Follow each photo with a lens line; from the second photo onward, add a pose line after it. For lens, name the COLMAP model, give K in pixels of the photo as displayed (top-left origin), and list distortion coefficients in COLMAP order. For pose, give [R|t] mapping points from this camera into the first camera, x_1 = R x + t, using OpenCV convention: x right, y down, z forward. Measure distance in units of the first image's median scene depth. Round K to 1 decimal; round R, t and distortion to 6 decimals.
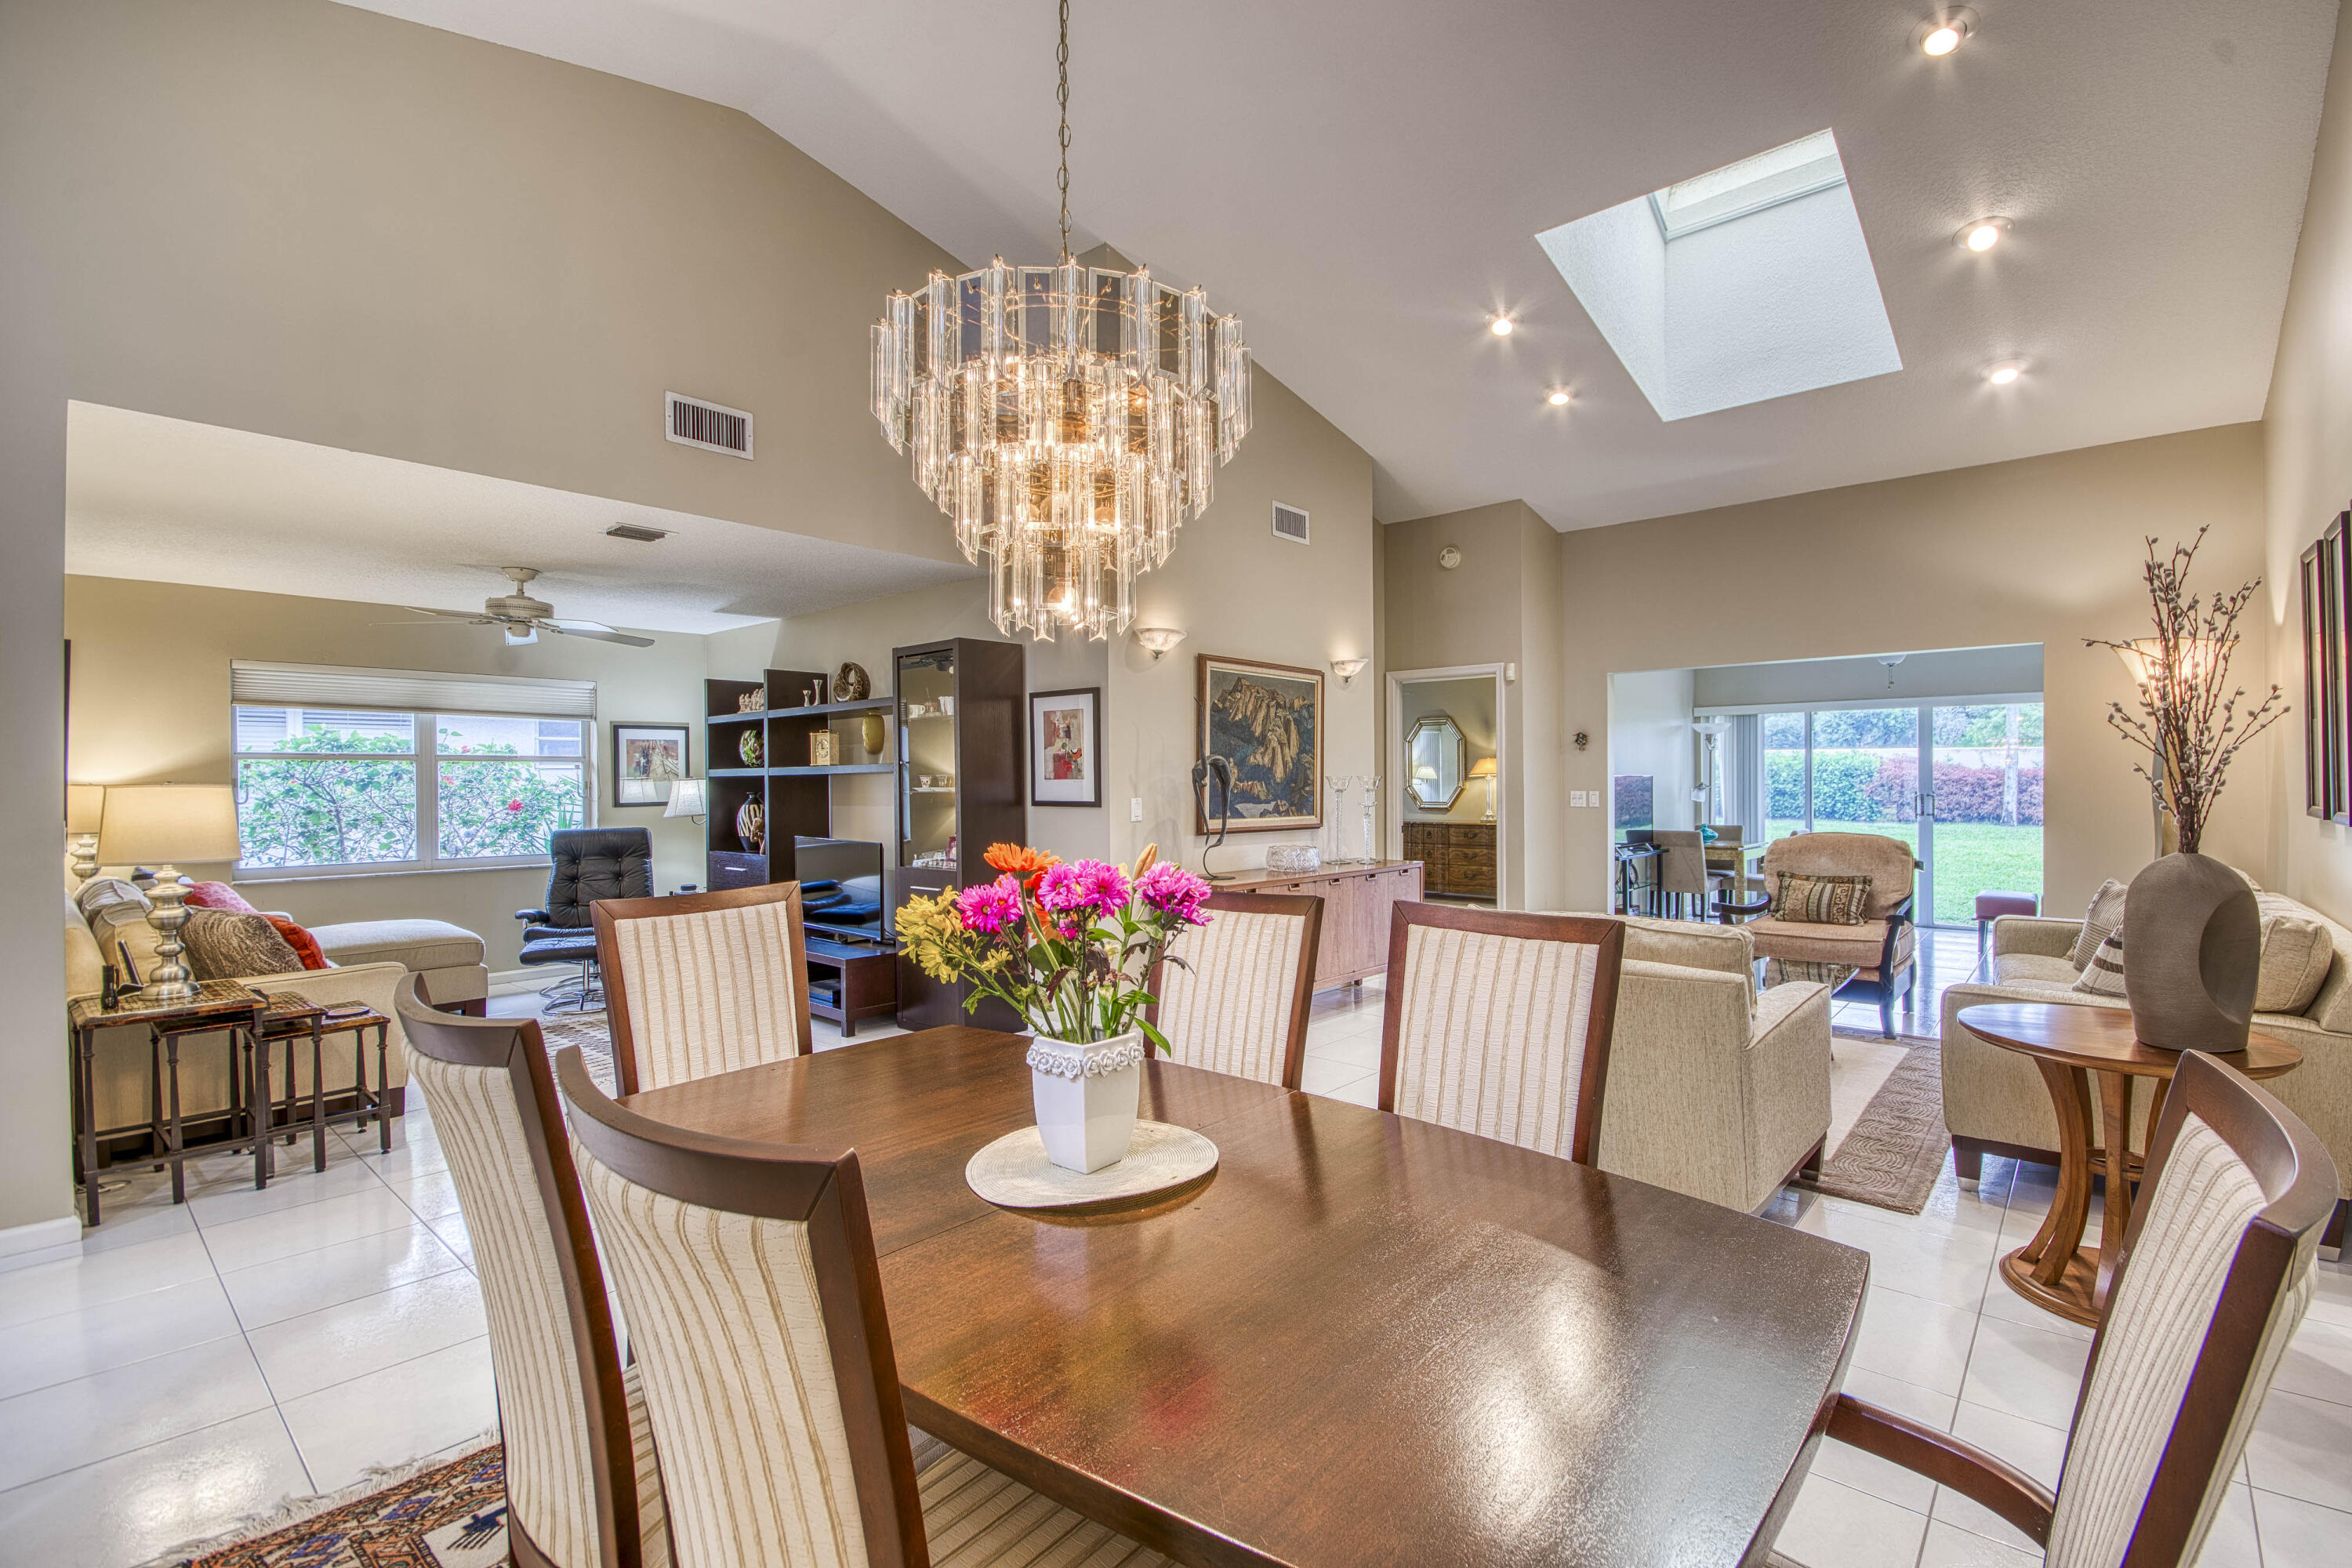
lens RADIAL K [[1040.3, 0, 1234.9], [0, 1040.3, 779.1], [0, 0, 1]] dist [-0.001961, -0.007045]
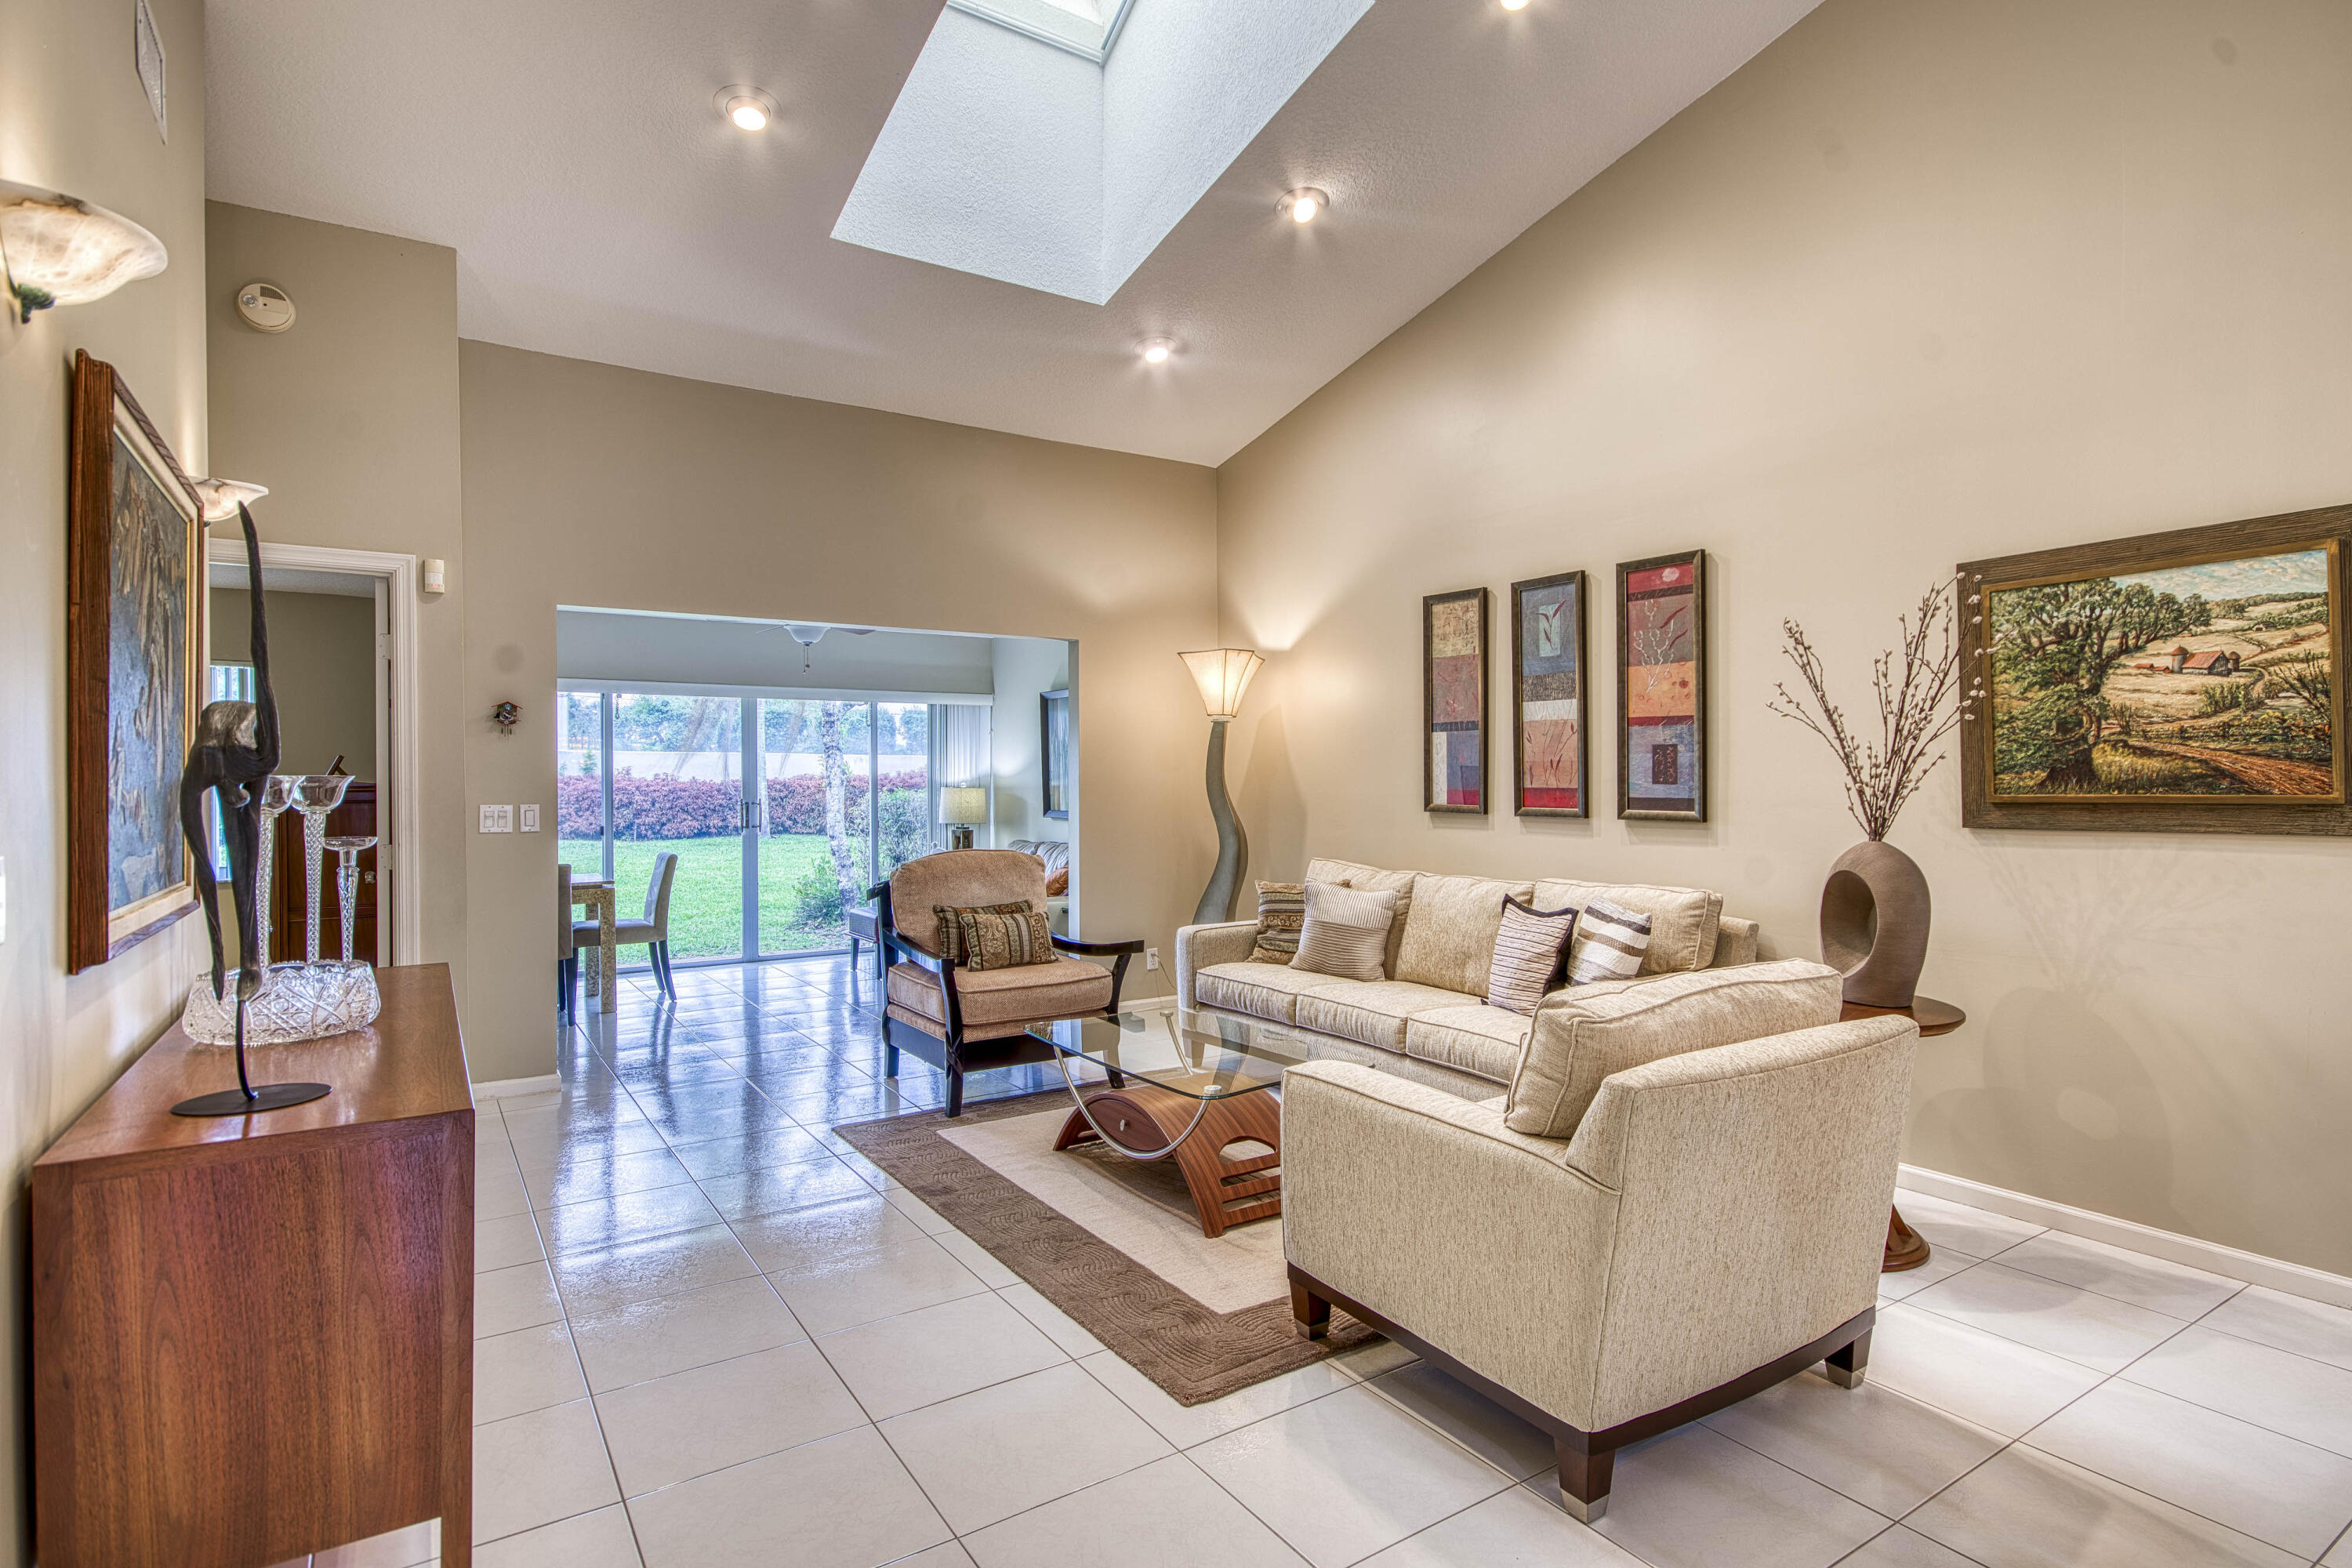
lens RADIAL K [[1210.3, 0, 1238.9], [0, 1210.3, 784.6], [0, 0, 1]] dist [-0.009500, 0.019245]
pose [[0.266059, 0.000285, 0.963957, -0.248841], [0.001479, 0.999999, -0.000704, 0.002103], [-0.963956, 0.001613, 0.266058, 0.542019]]
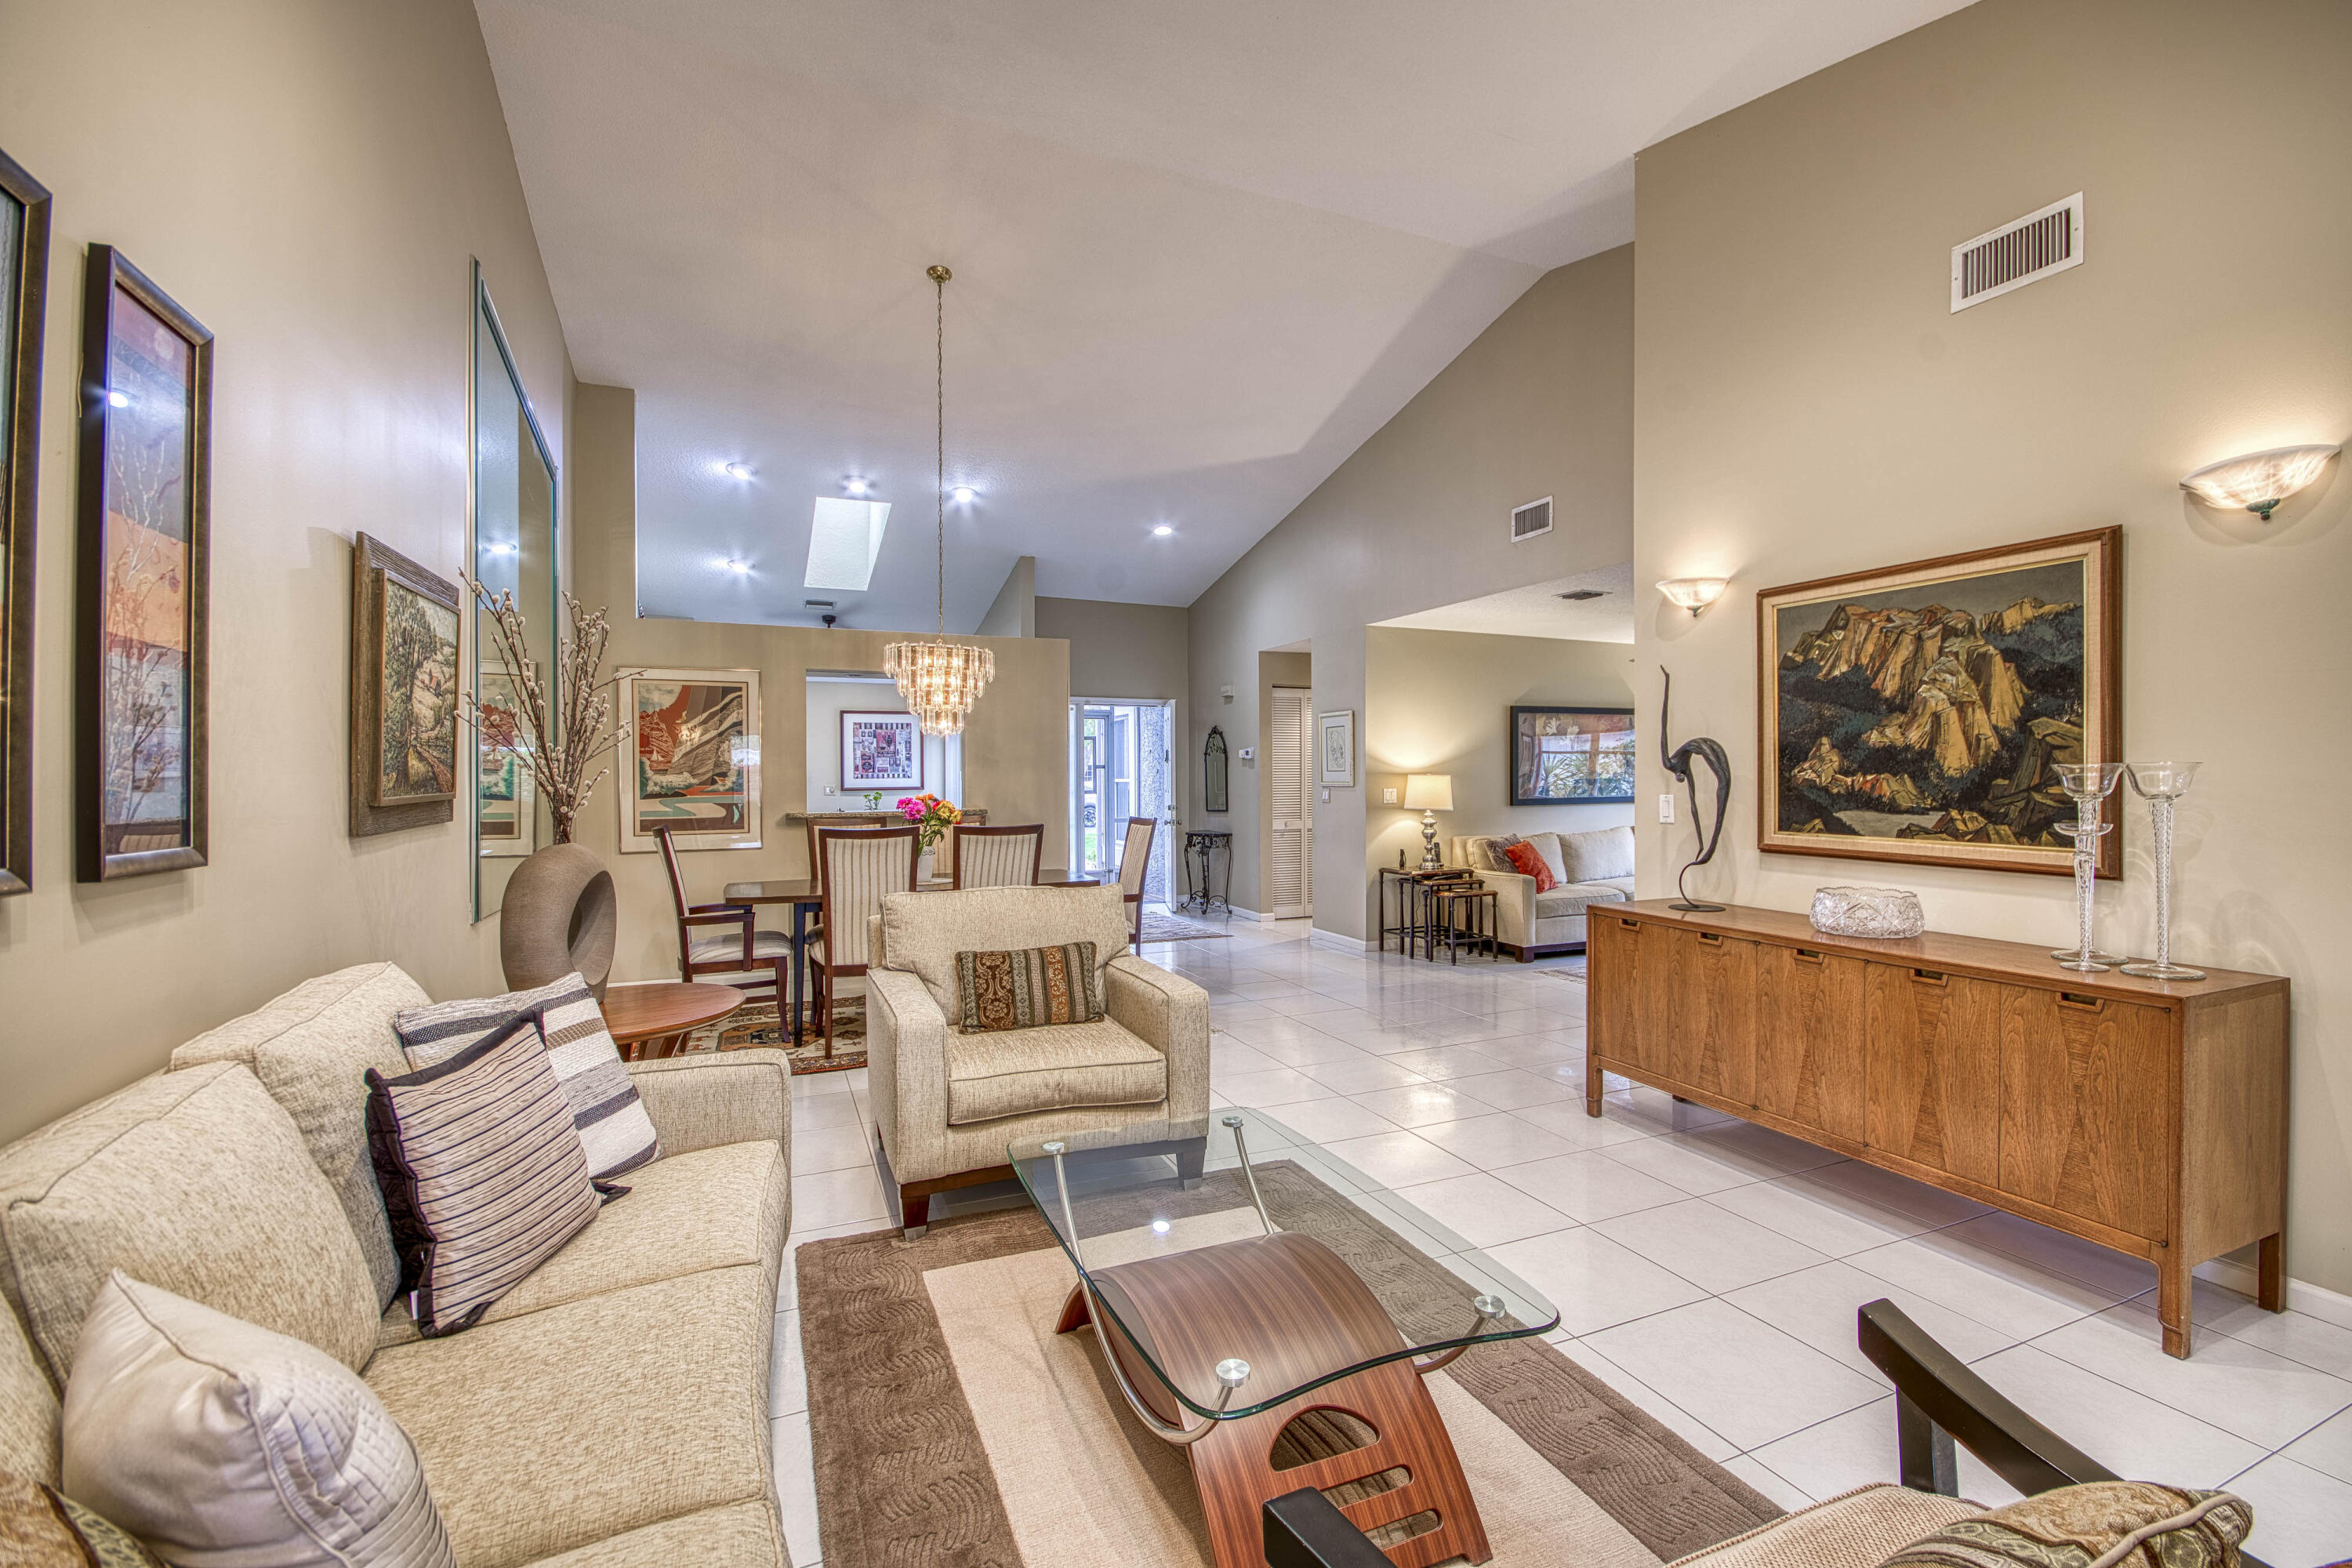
lens RADIAL K [[1040.3, 0, 1234.9], [0, 1040.3, 779.1], [0, 0, 1]] dist [-0.001961, -0.007045]
pose [[-0.429602, 0.009349, -0.902970, 0.671408], [0.006881, 0.999951, 0.007079, -0.002010], [0.902992, -0.003172, -0.429646, 0.888356]]
